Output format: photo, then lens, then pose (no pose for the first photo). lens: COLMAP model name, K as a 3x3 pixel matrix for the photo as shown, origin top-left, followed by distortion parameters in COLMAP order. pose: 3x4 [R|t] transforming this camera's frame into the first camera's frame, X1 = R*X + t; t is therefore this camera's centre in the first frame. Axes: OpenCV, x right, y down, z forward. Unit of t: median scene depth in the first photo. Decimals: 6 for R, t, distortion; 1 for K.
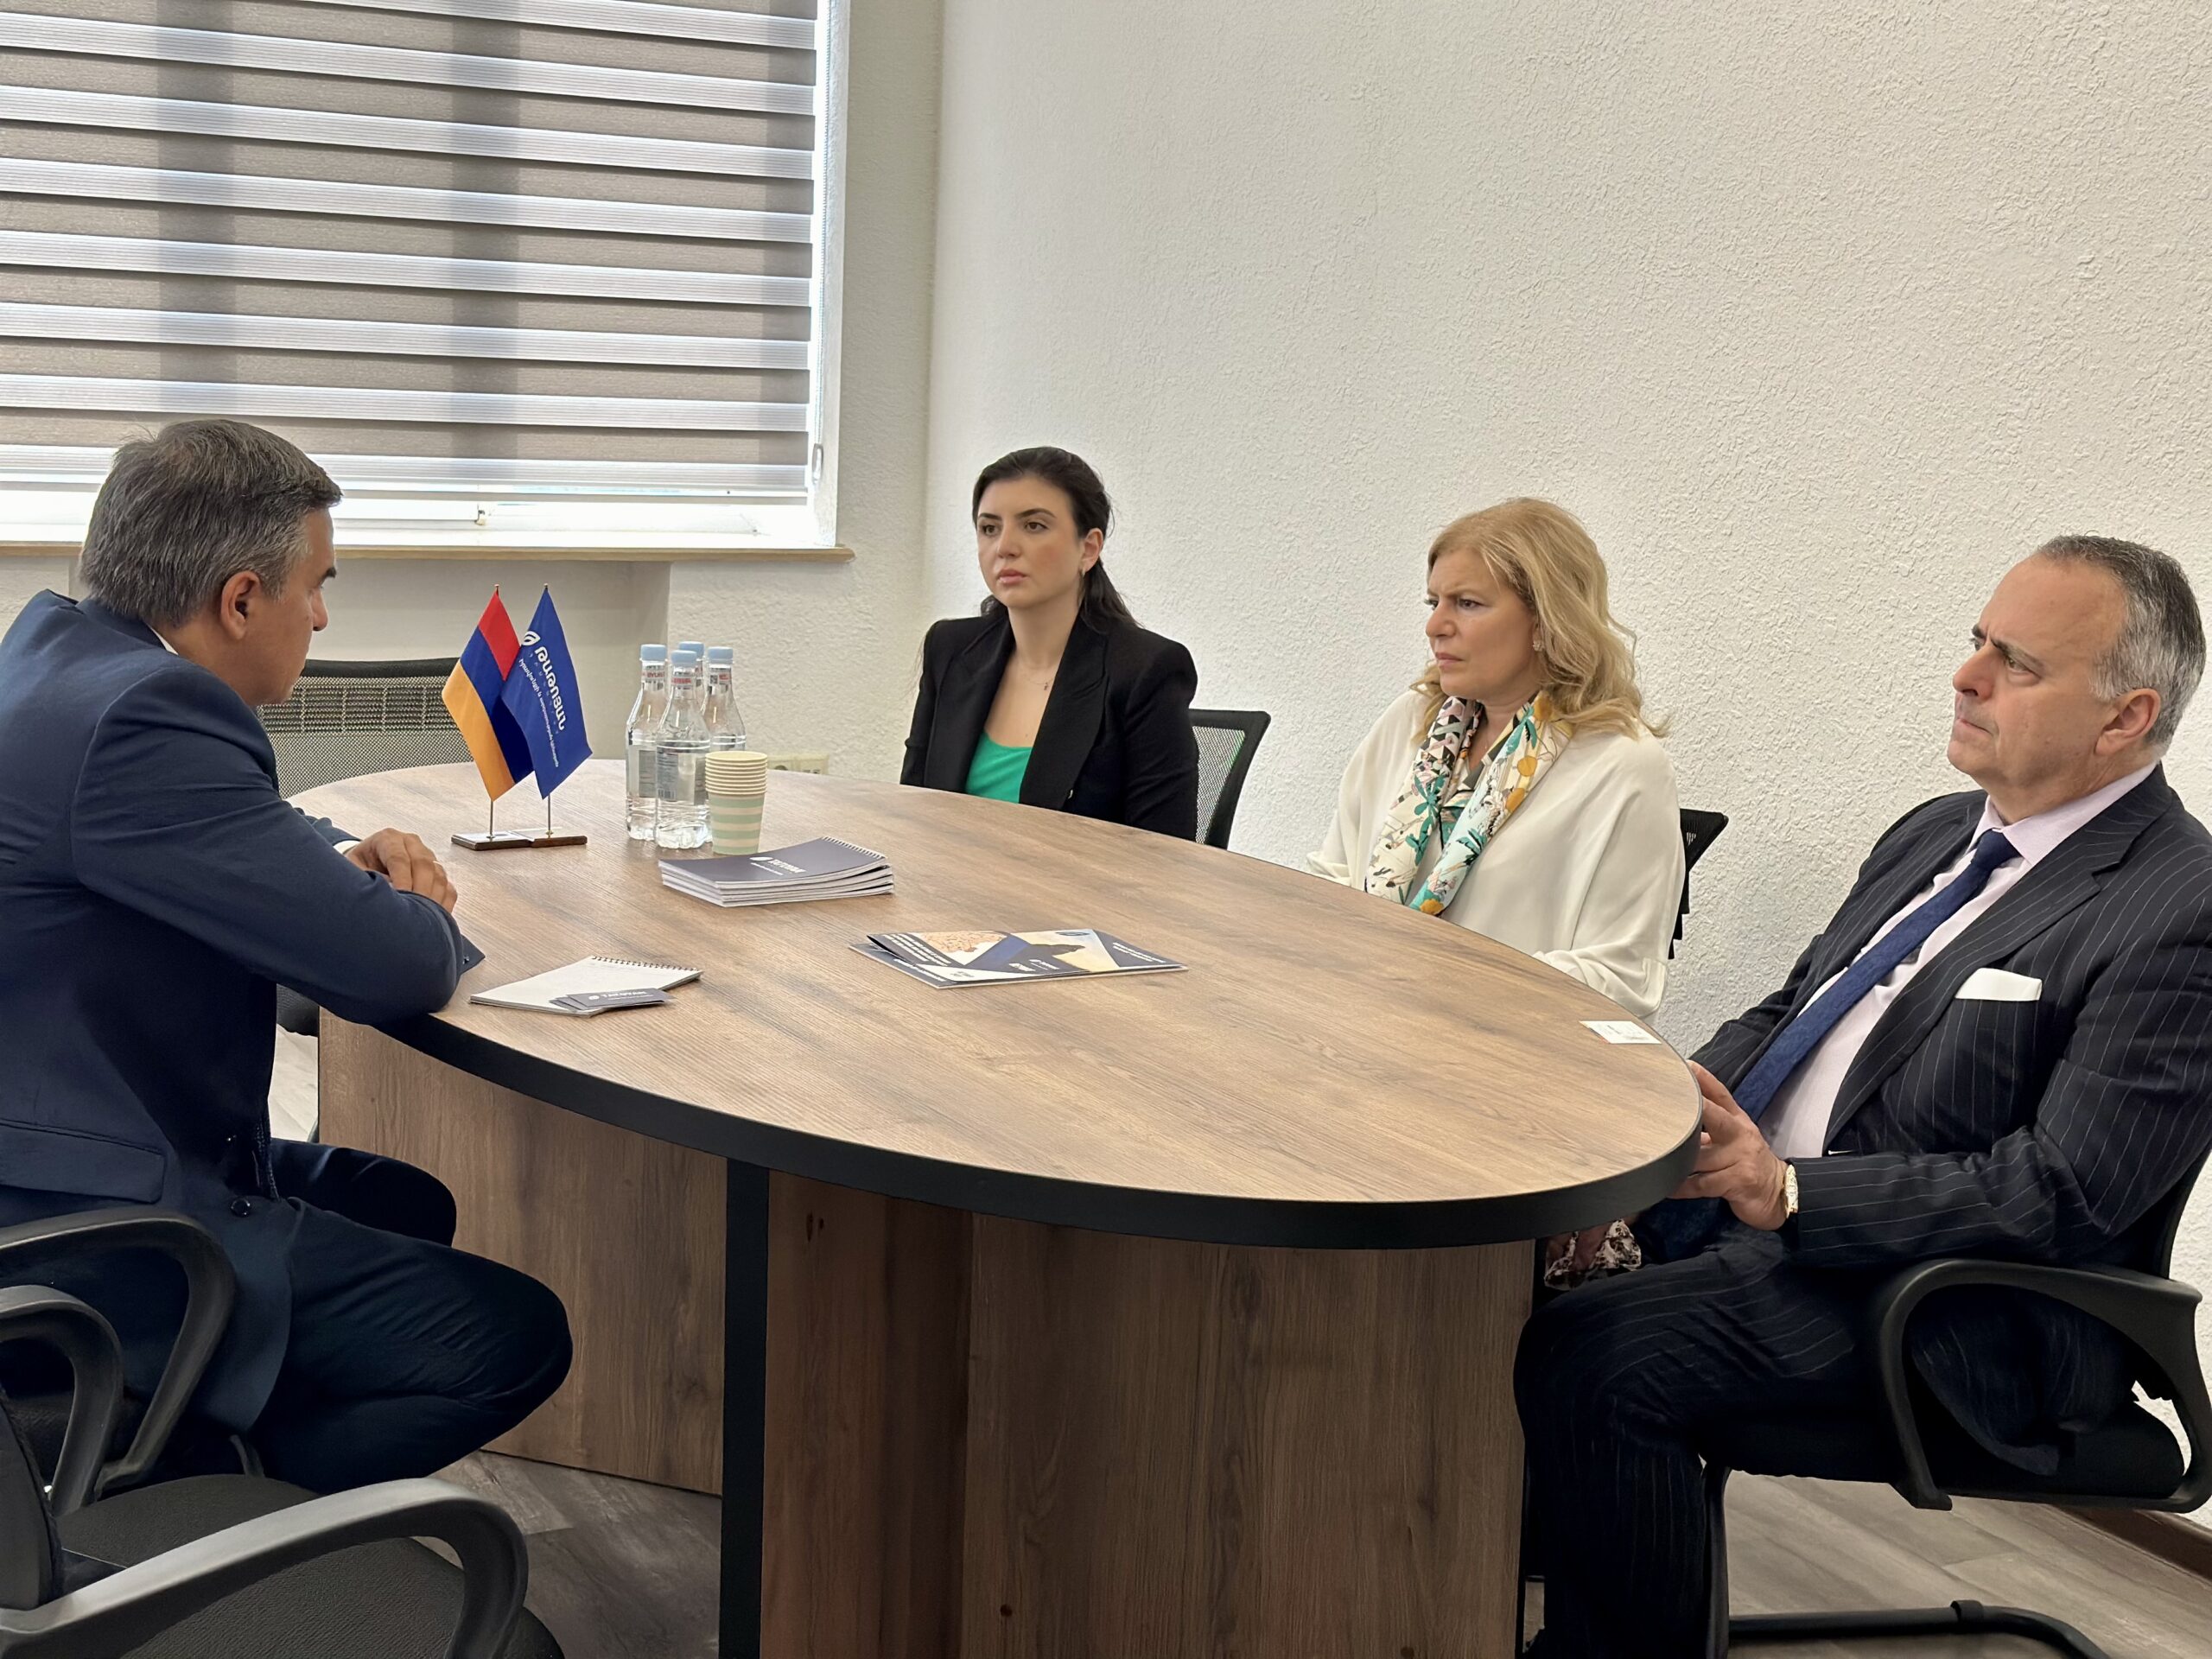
lens RADIAL K [[3081.7, 0, 1106.0], [0, 3081.7, 829.5], [0, 0, 1]] dist [0.198368, -1.564811]
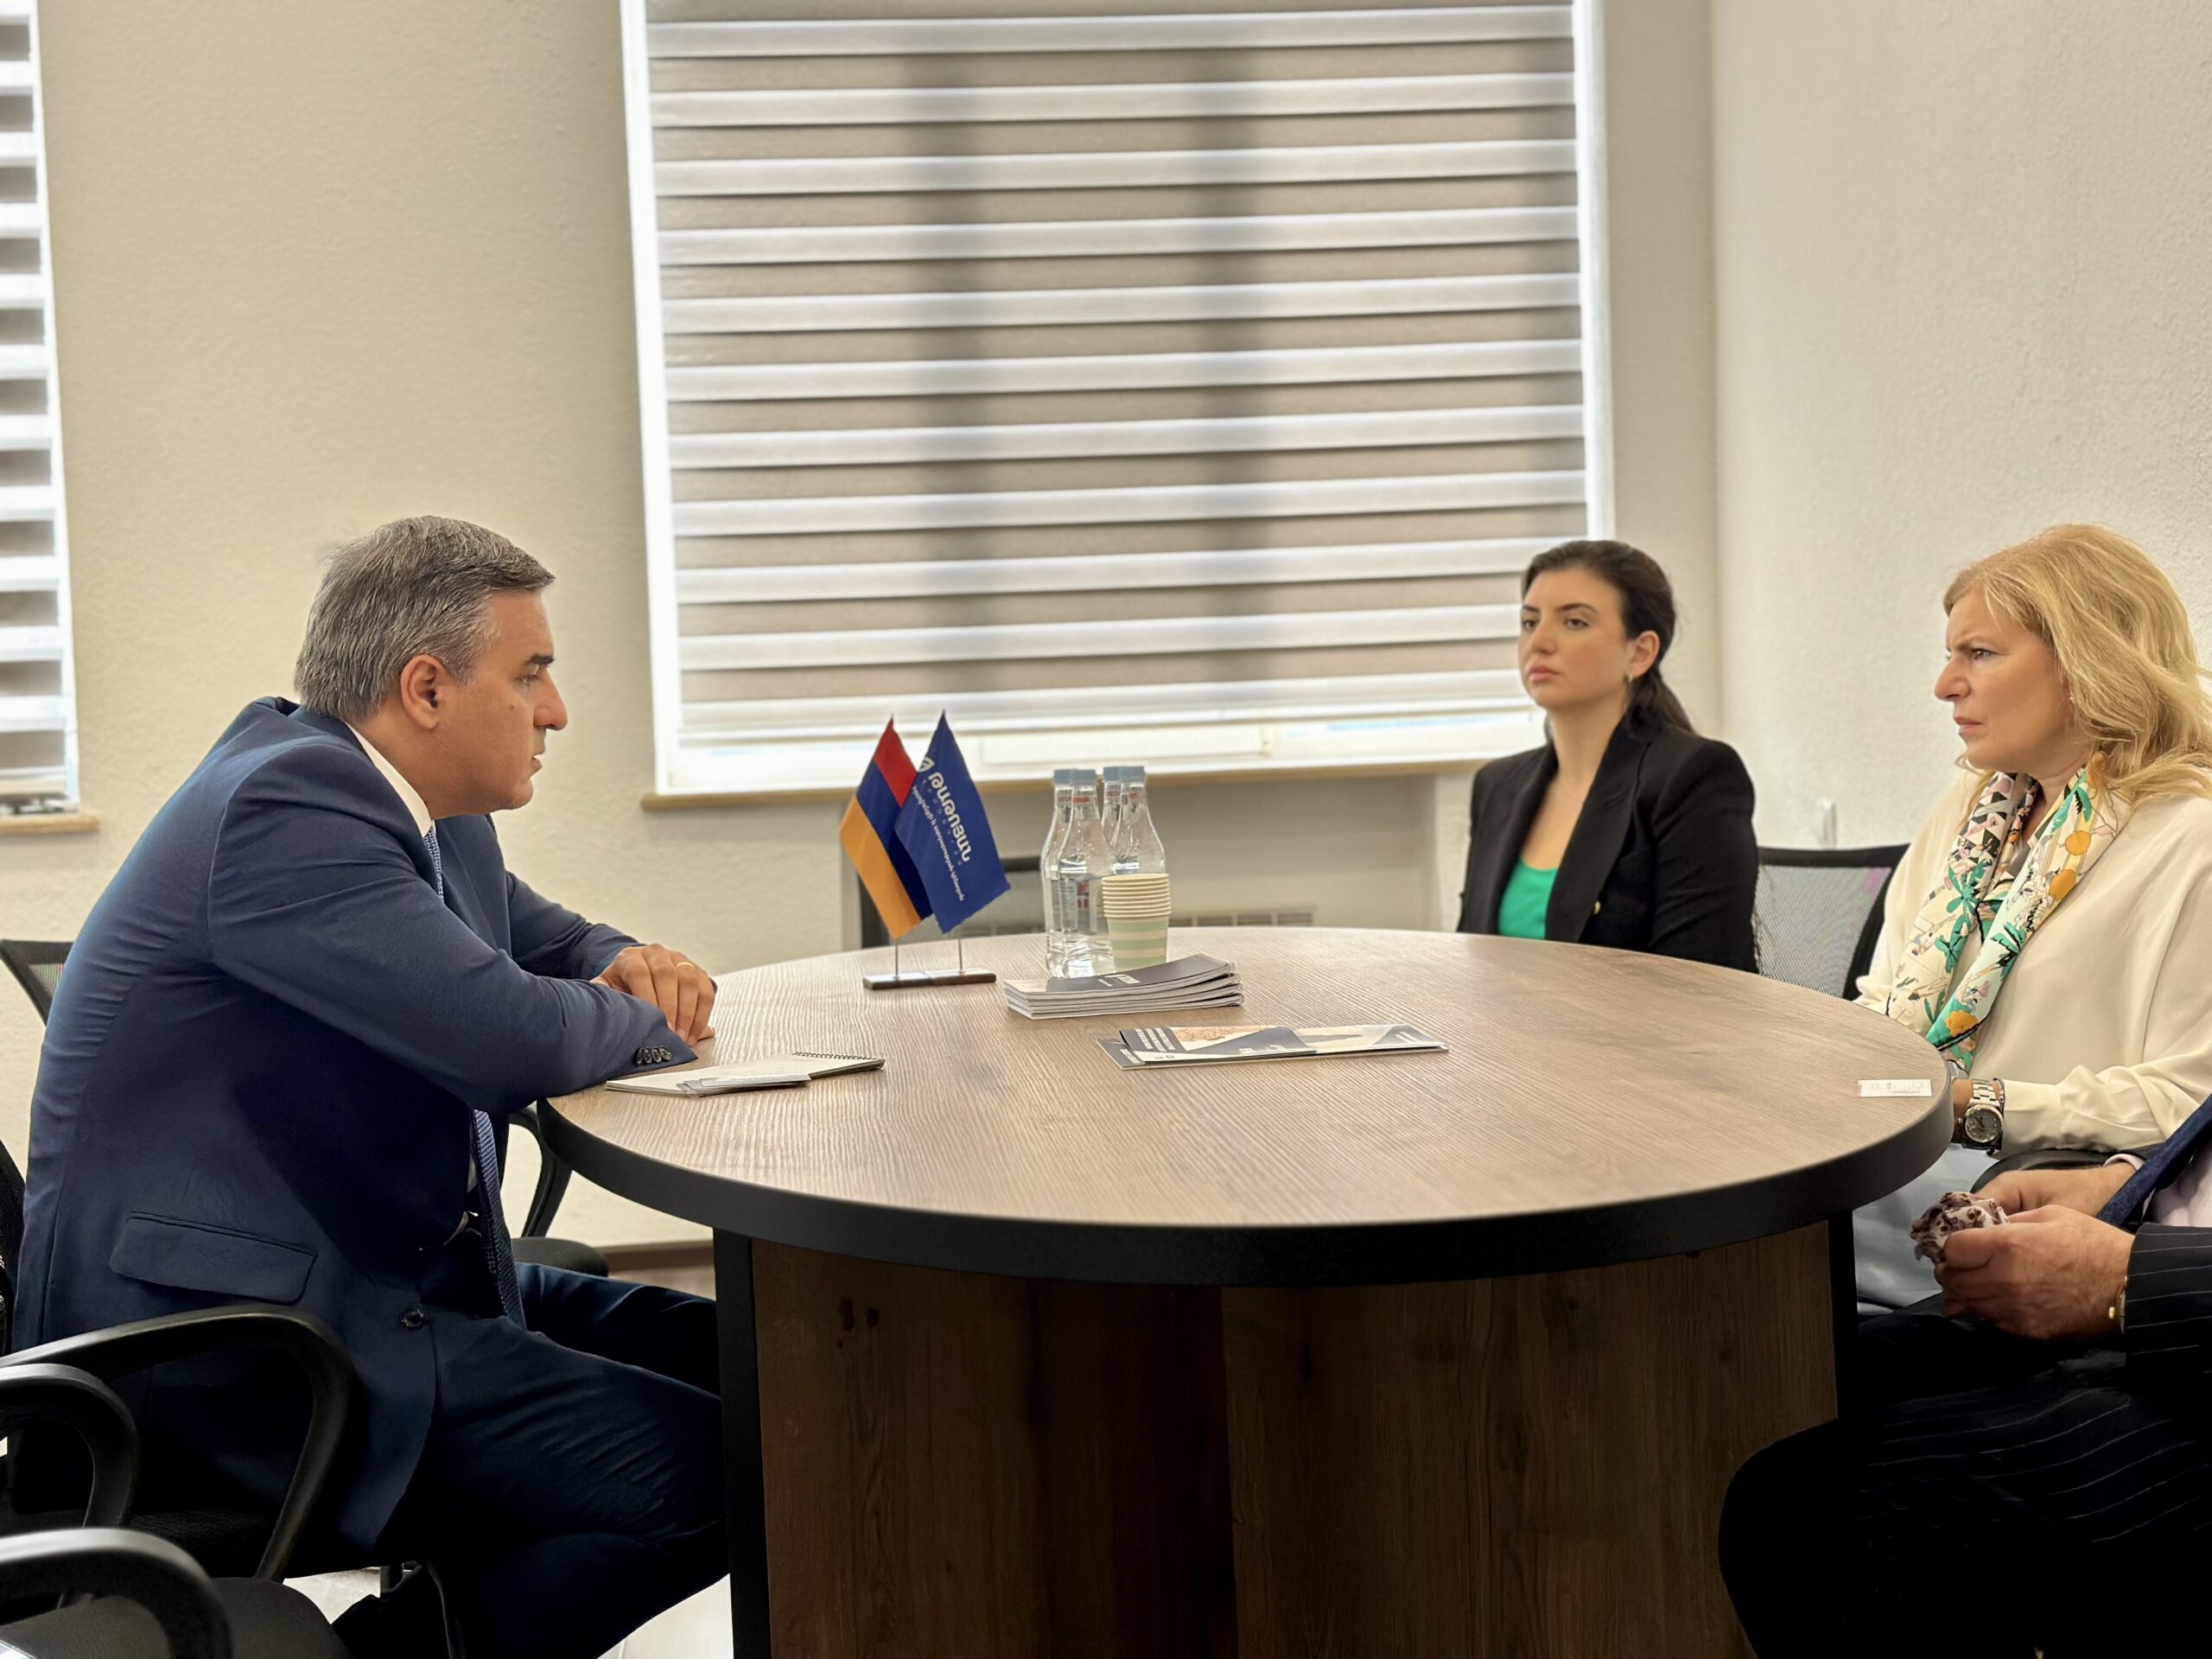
lens RADIAL K [[3062.9, 0, 1106.0], [0, 3062.9, 829.5], [0, 0, 1]] dist [0.027471, -0.026156]
pose [[0.910864, -0.066765, -0.407271, 0.232533], [0.017700, 0.992240, -0.123074, 0.070568], [0.412327, 0.104895, 0.904977, 0.166397]]
